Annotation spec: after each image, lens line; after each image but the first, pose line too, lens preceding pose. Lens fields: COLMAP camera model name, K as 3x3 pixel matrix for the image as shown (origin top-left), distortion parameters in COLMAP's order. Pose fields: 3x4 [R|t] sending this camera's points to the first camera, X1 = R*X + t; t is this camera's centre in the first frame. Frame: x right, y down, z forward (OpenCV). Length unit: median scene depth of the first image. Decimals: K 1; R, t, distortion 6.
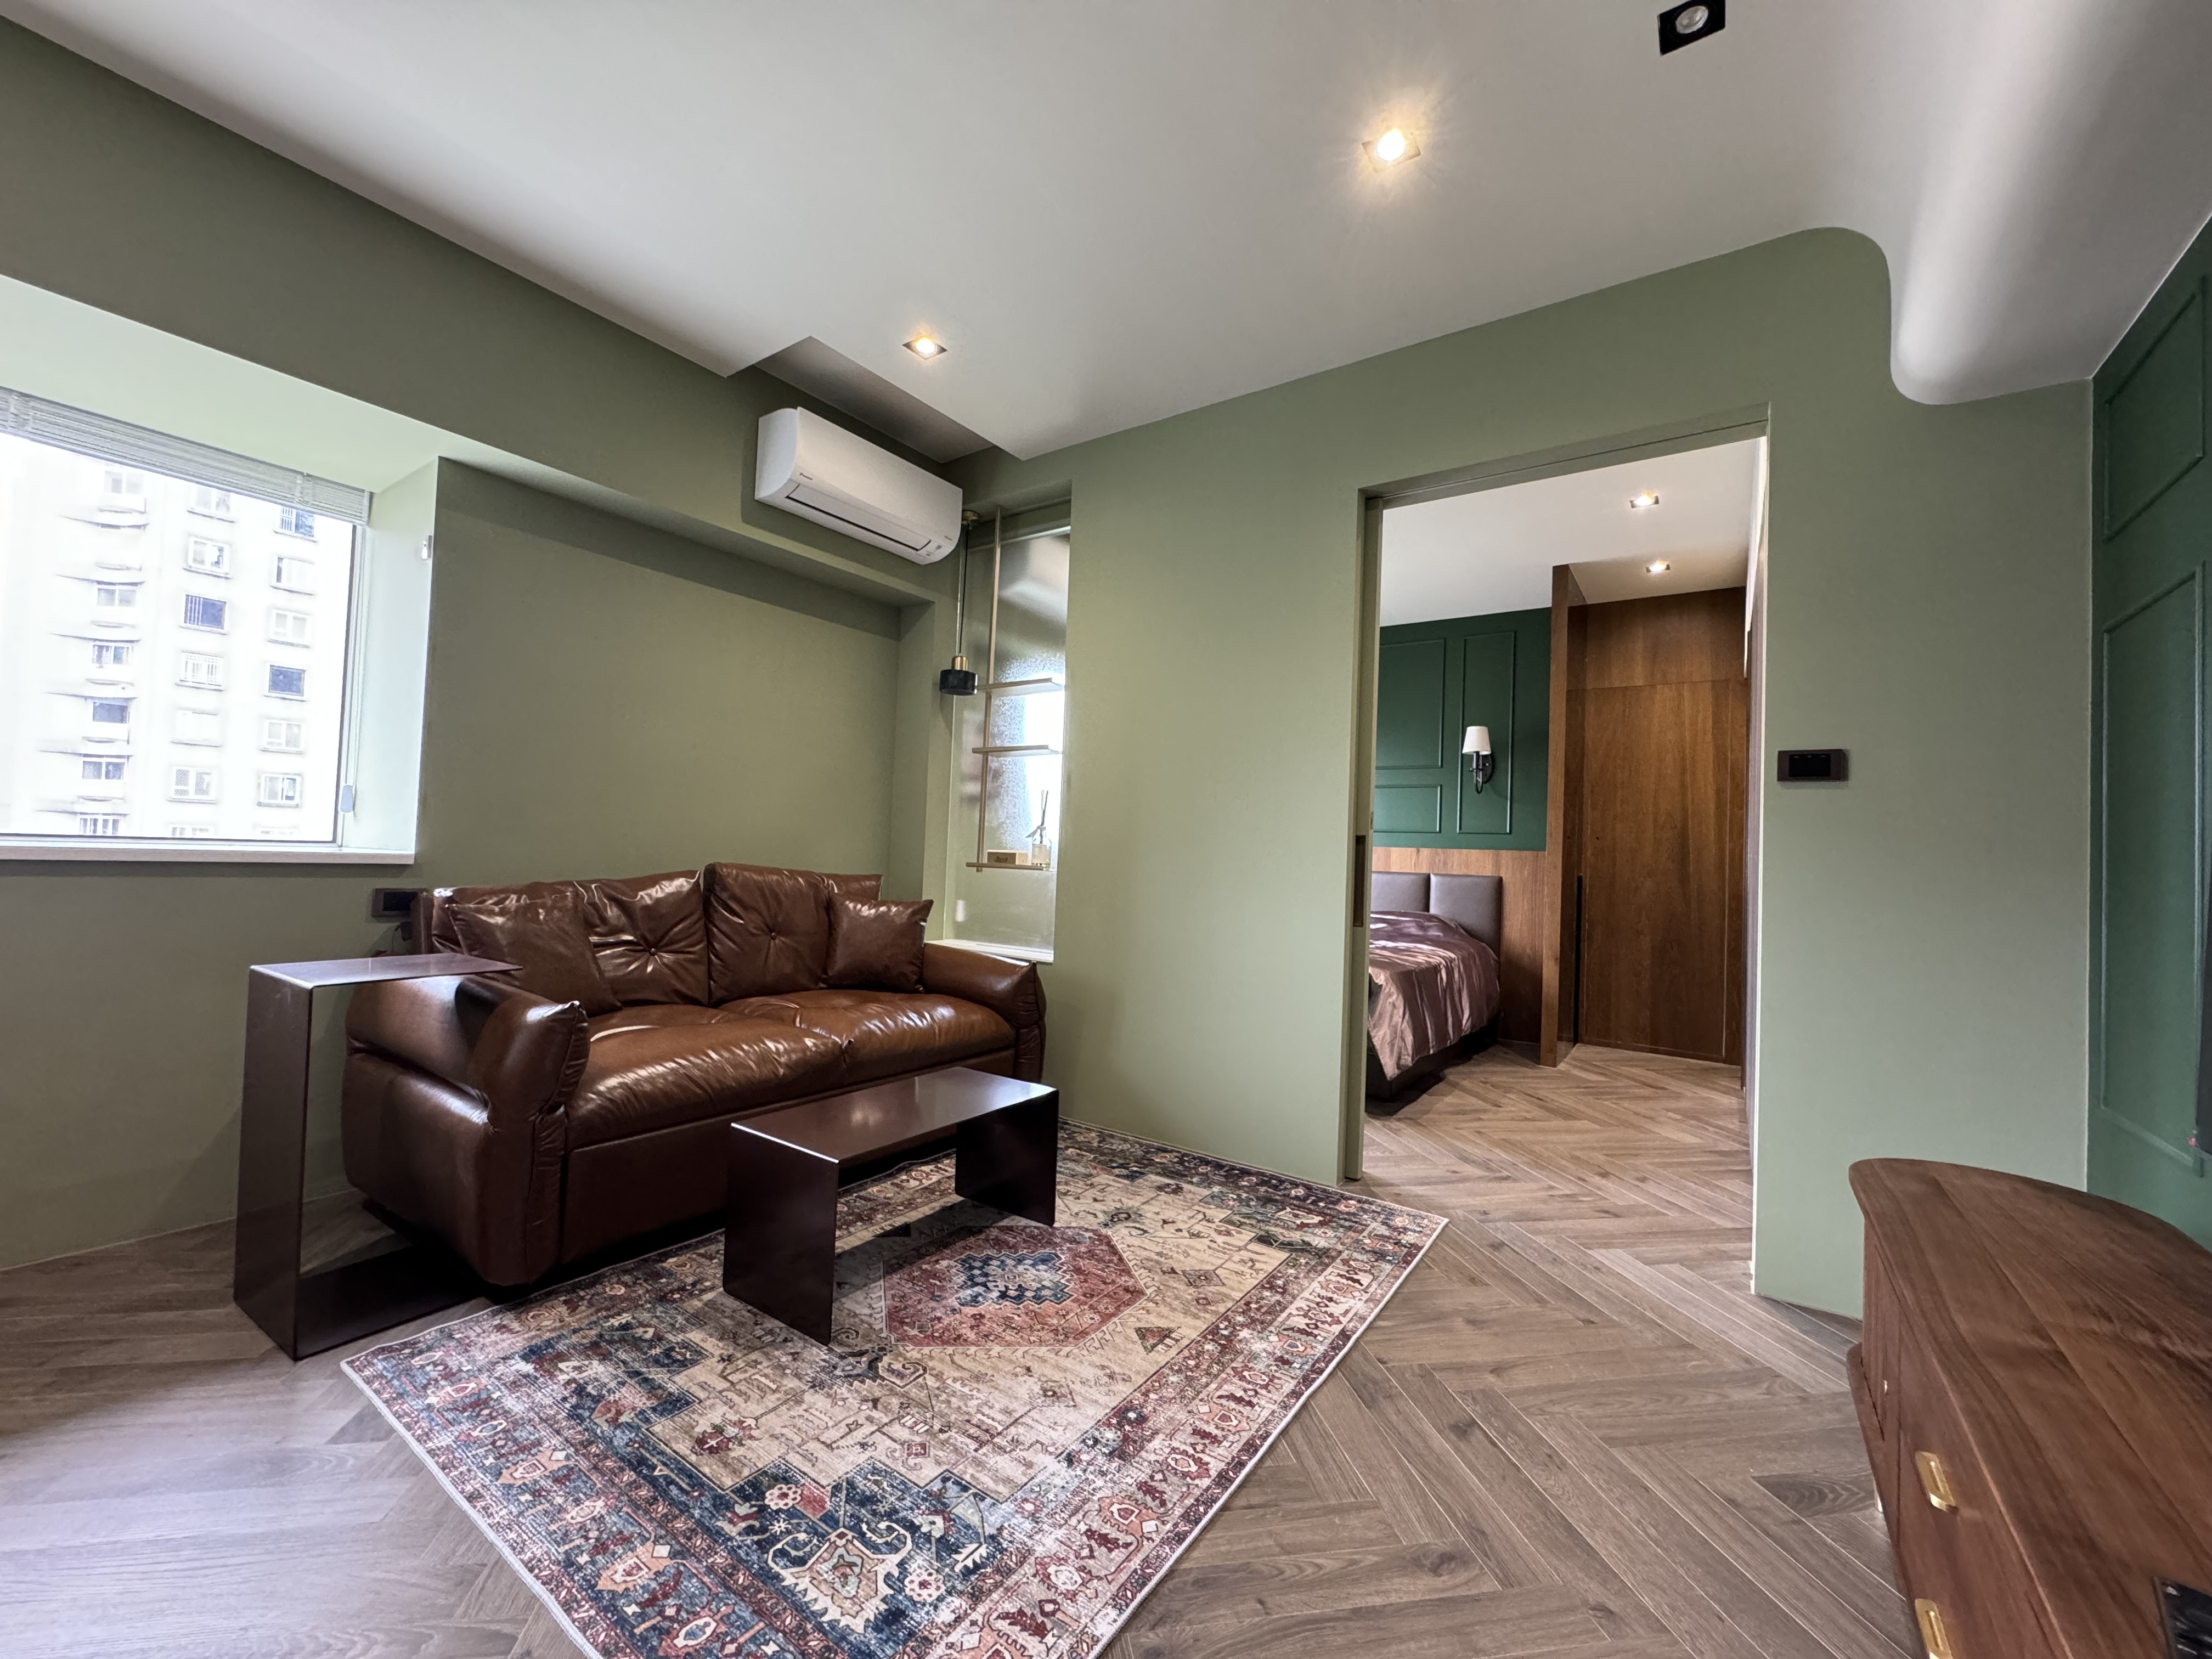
lens RADIAL K [[880.4, 0, 1107.0], [0, 880.4, 836.9], [0, 0, 1]] dist [-0.000771, -0.000409]
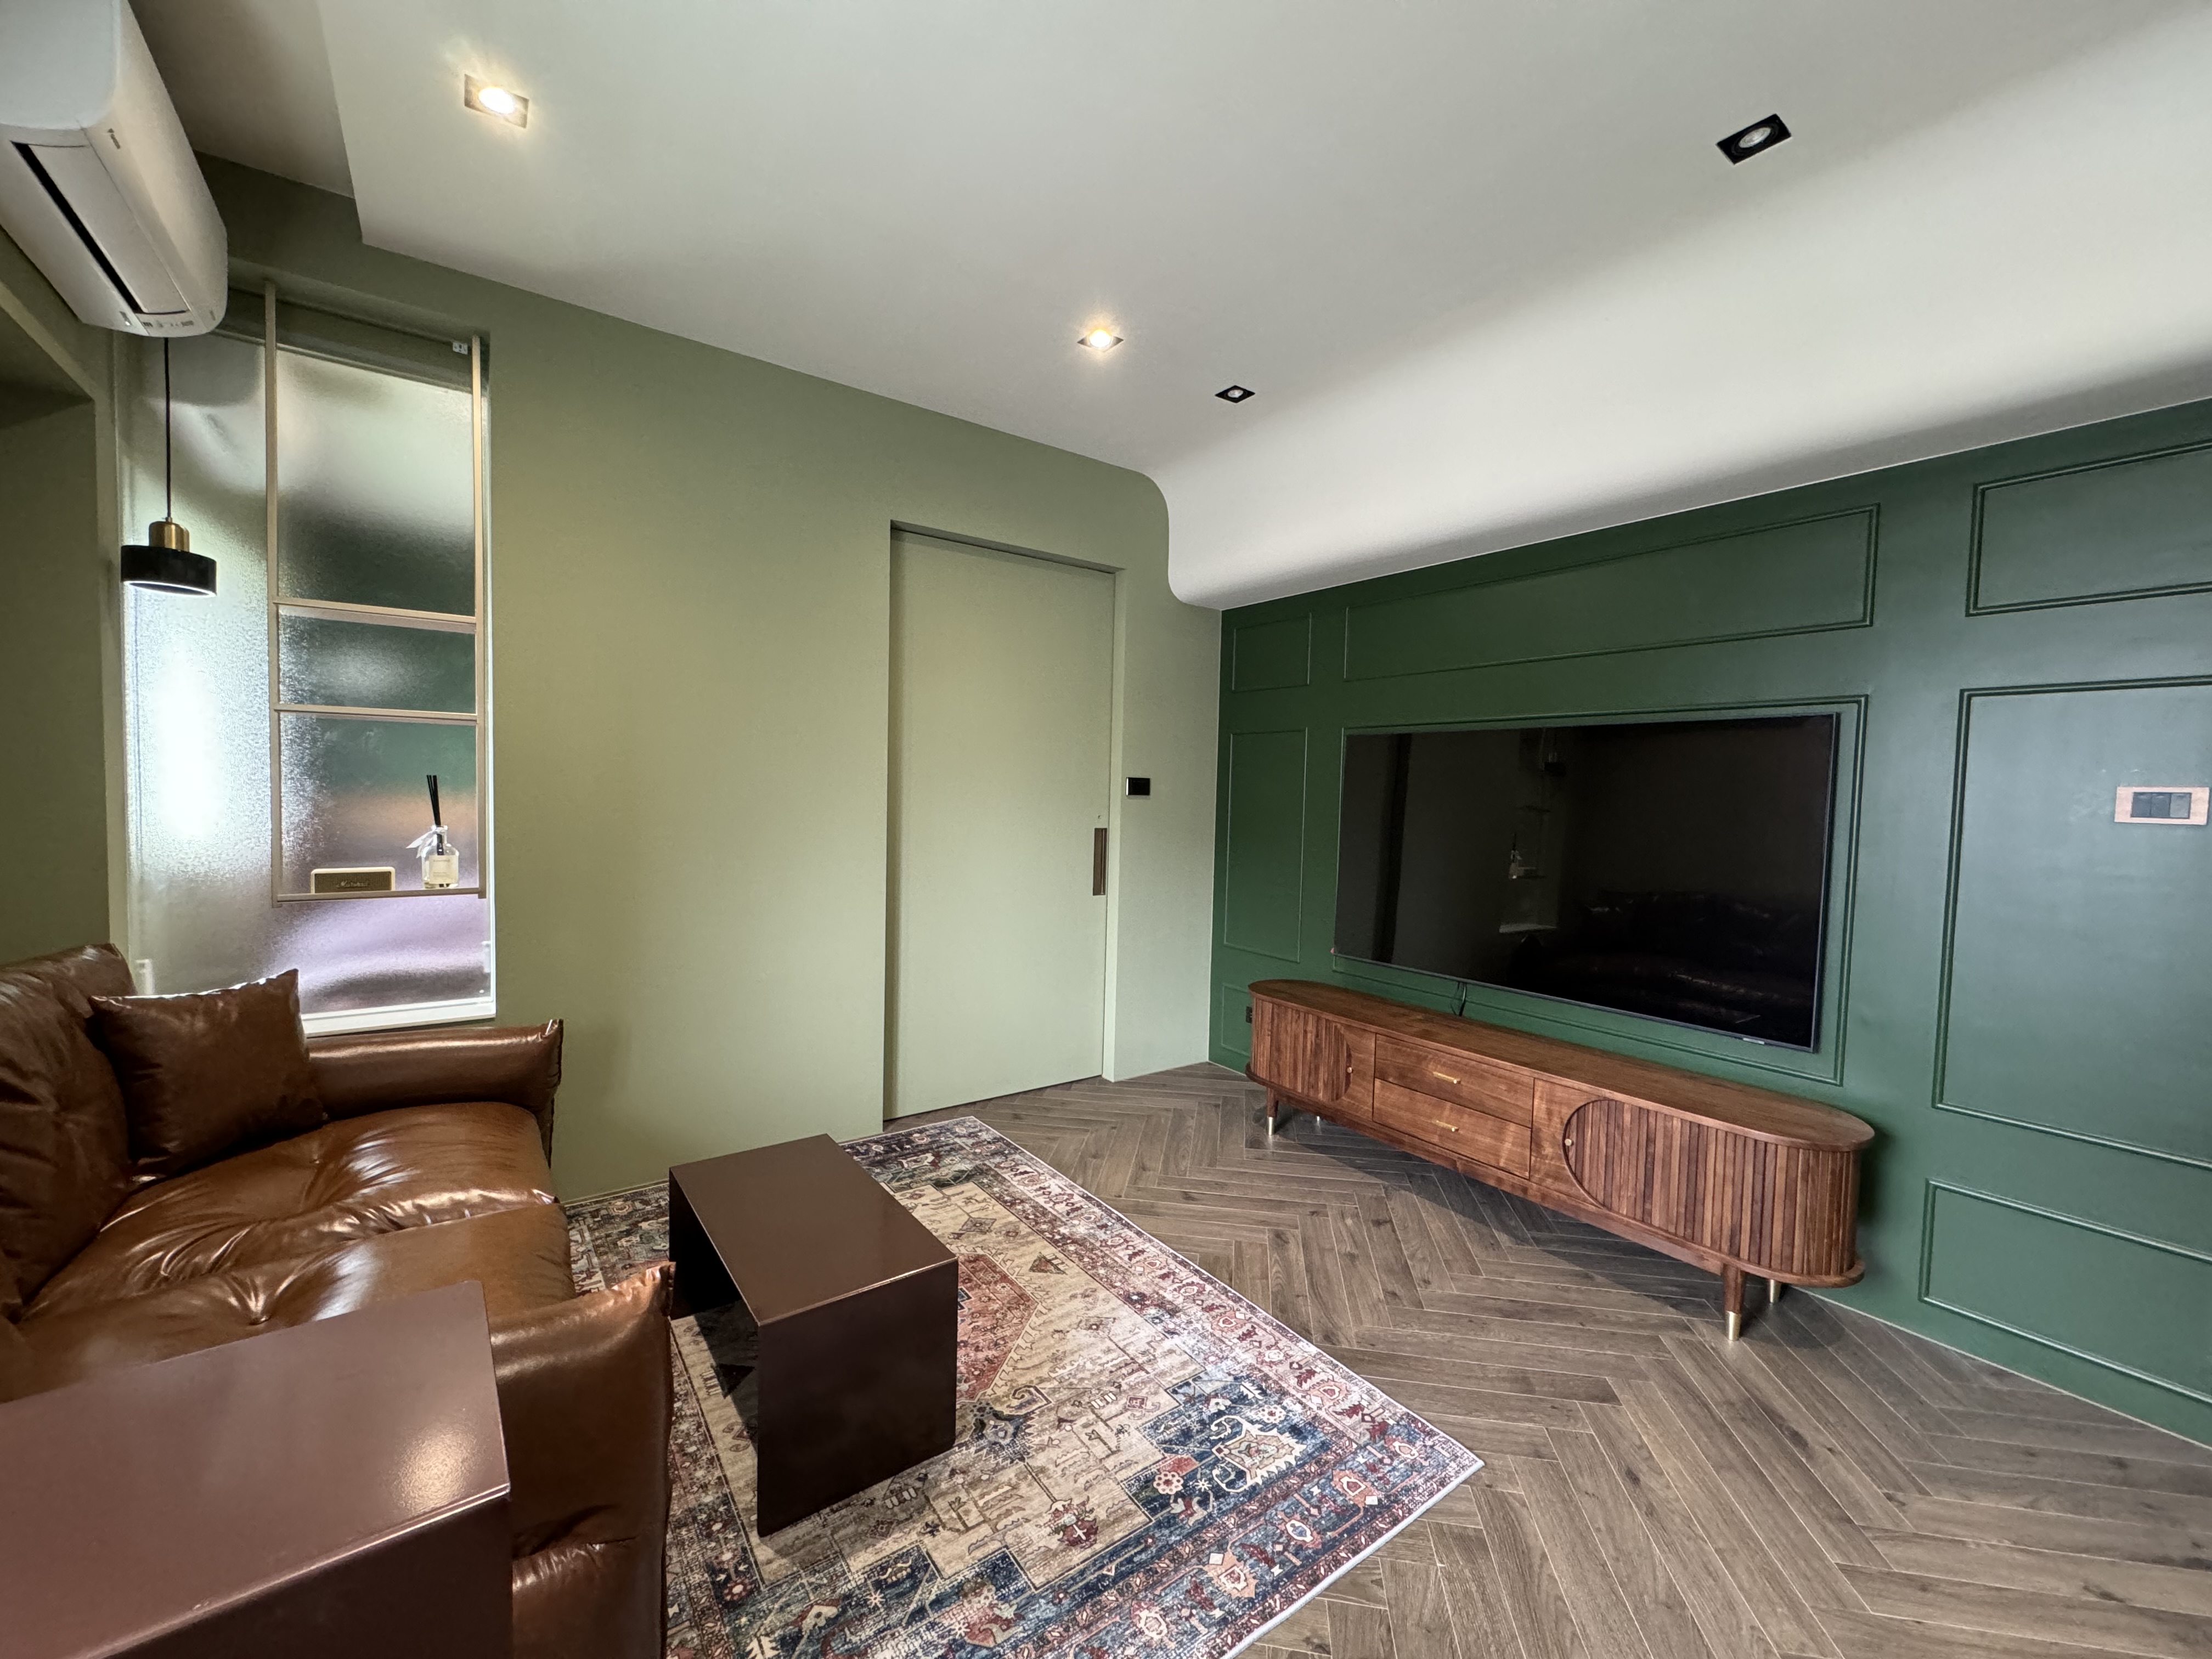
lens RADIAL K [[880.4, 0, 1110.2], [0, 880.4, 823.9], [0, 0, 1]] dist [-0.000771, -0.000409]
pose [[0.319221, -0.063774, 0.945532, -1.194845], [-0.035037, 0.996257, 0.079024, -0.186160], [-0.947032, -0.058355, 0.315792, 0.615001]]
